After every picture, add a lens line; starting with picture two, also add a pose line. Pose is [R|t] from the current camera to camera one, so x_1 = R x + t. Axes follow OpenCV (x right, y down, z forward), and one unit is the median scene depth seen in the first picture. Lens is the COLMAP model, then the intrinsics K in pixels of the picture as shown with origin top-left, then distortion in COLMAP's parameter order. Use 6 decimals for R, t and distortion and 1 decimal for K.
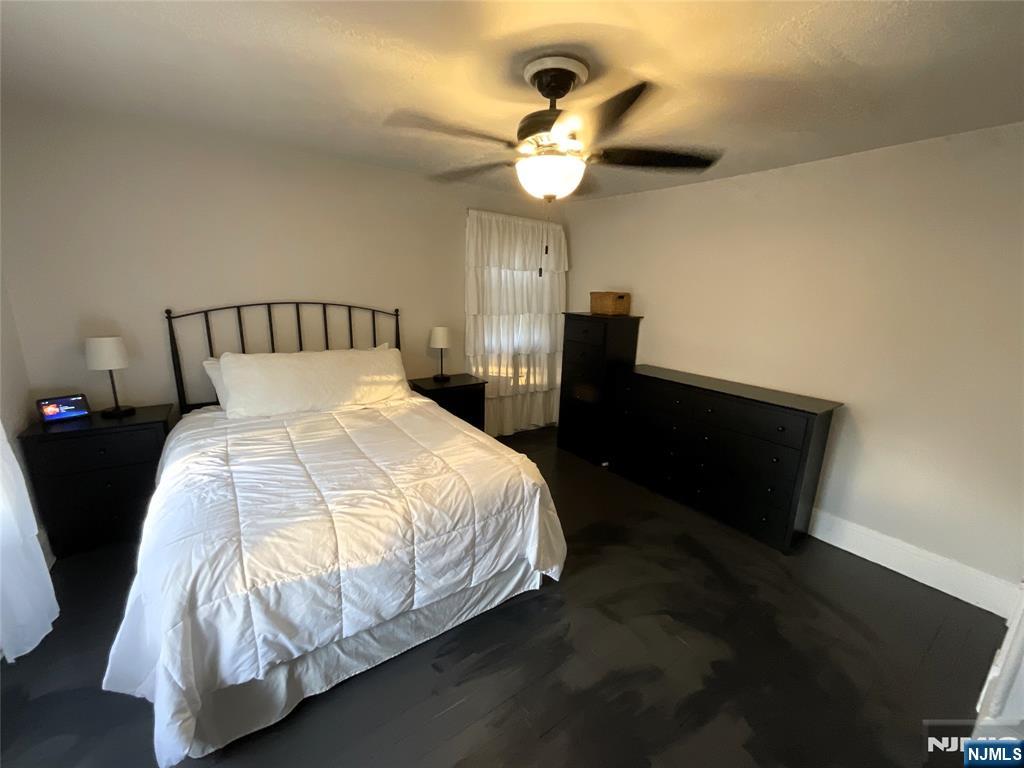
lens RADIAL K [[413.9, 0, 512.0], [0, 413.9, 384.0], [0, 0, 1]] dist [0.001519, 0.000001]
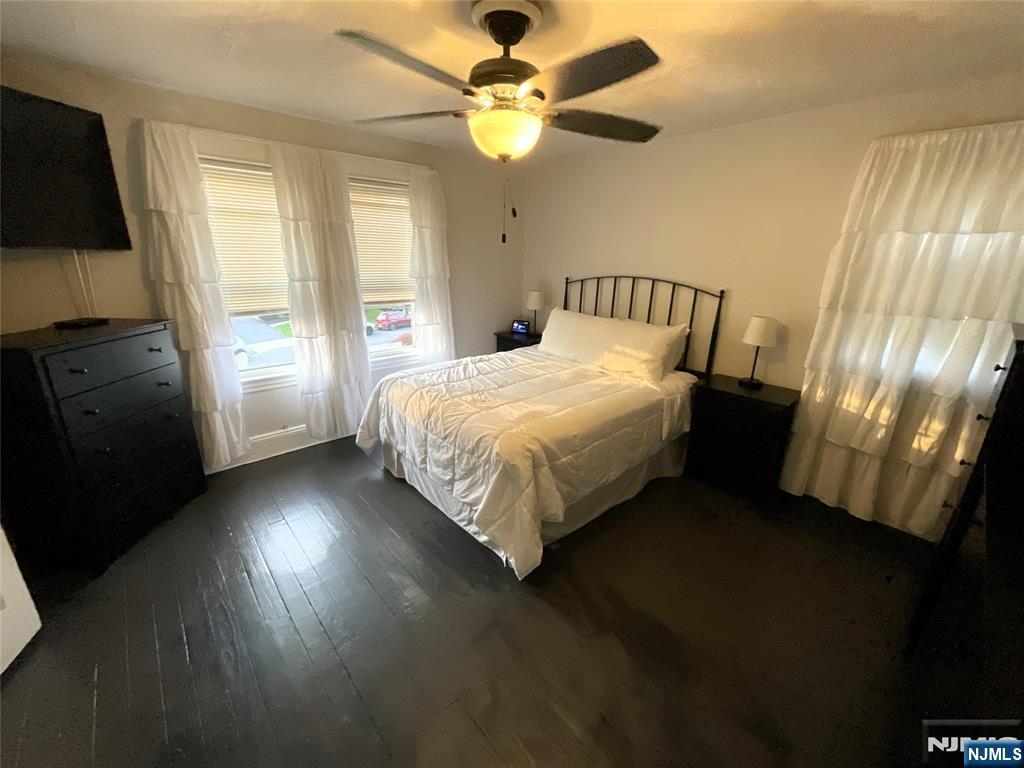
lens RADIAL K [[412.9, 0, 512.0], [0, 412.9, 384.0], [0, 0, 1]] dist [-0.003112, -0.000187]
pose [[0.128186, 0.274148, -0.953106, 0.804391], [-0.246646, 0.939652, 0.237106, -0.135774], [0.960590, 0.204686, 0.188068, 0.671380]]
